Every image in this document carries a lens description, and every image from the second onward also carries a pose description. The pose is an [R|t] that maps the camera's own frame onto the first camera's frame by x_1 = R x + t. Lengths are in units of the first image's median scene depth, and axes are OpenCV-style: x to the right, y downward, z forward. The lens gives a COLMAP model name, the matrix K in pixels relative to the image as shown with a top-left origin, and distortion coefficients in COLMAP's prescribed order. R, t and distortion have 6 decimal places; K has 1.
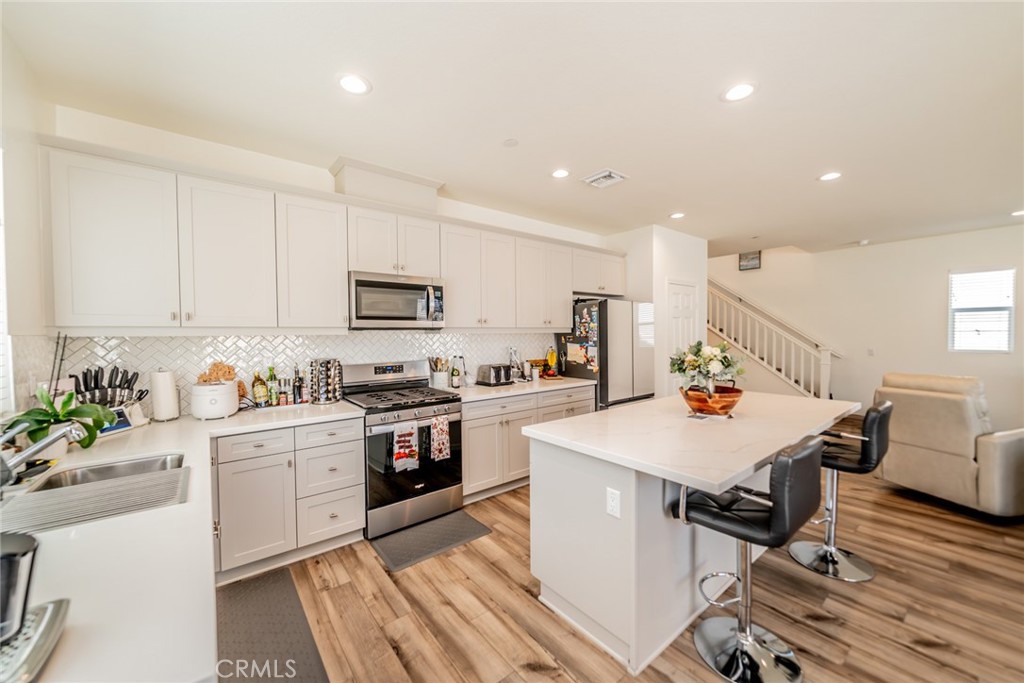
lens RADIAL K [[382.9, 0, 506.9], [0, 382.9, 344.7], [0, 0, 1]] dist [-0.005143, -0.000128]
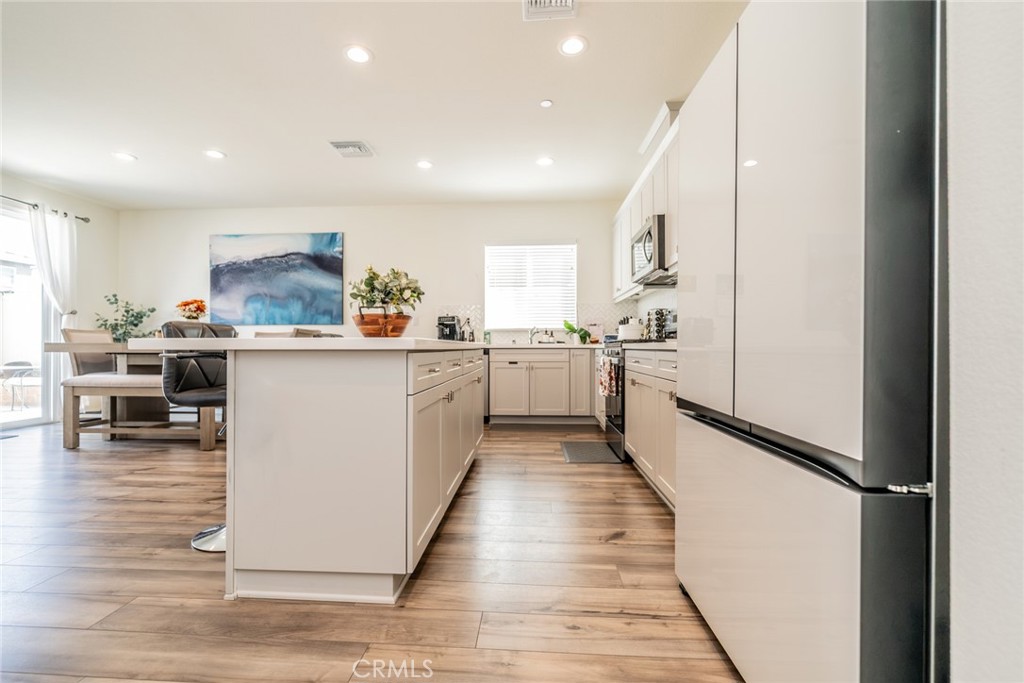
lens RADIAL K [[438.4, 0, 512.0], [0, 438.4, 341.5], [0, 0, 1]] dist [-0.000791, -0.000028]
pose [[-0.662170, 0.003403, -0.749346, 1.001362], [-0.013229, 0.999781, 0.016230, 0.134928], [0.749237, 0.020661, -0.661980, 1.728629]]
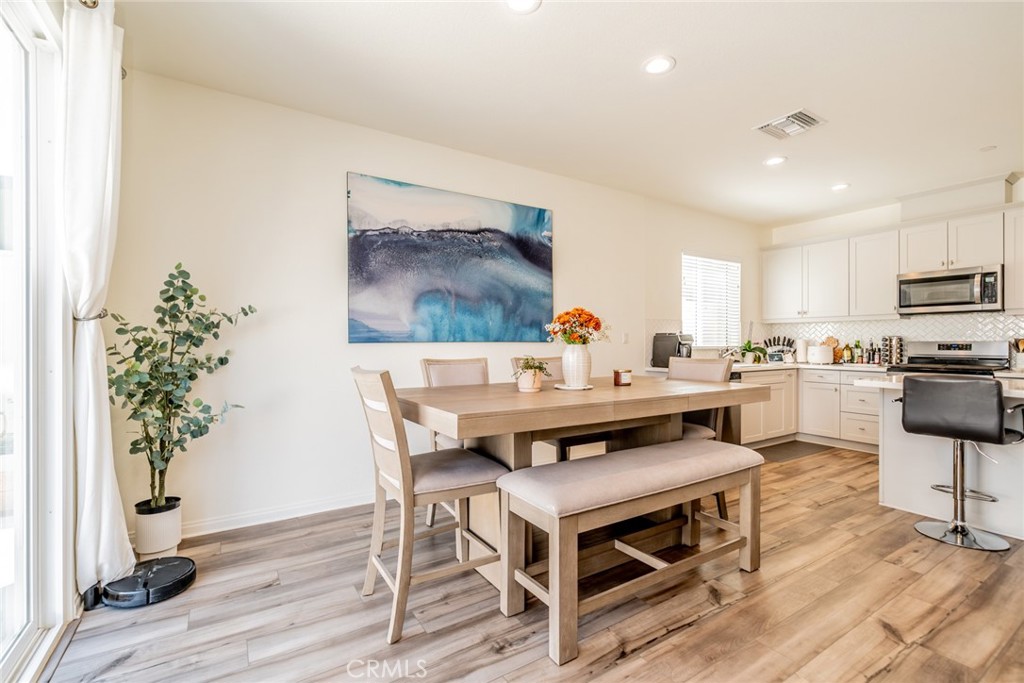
lens RADIAL K [[453.3, 0, 508.1], [0, 453.3, 343.0], [0, 0, 1]] dist [-0.000783, 0.000023]
pose [[-0.106279, 0.012009, -0.994264, 1.508639], [-0.027026, 0.999523, 0.014962, 0.082731], [0.993969, 0.028461, -0.105904, -0.291658]]
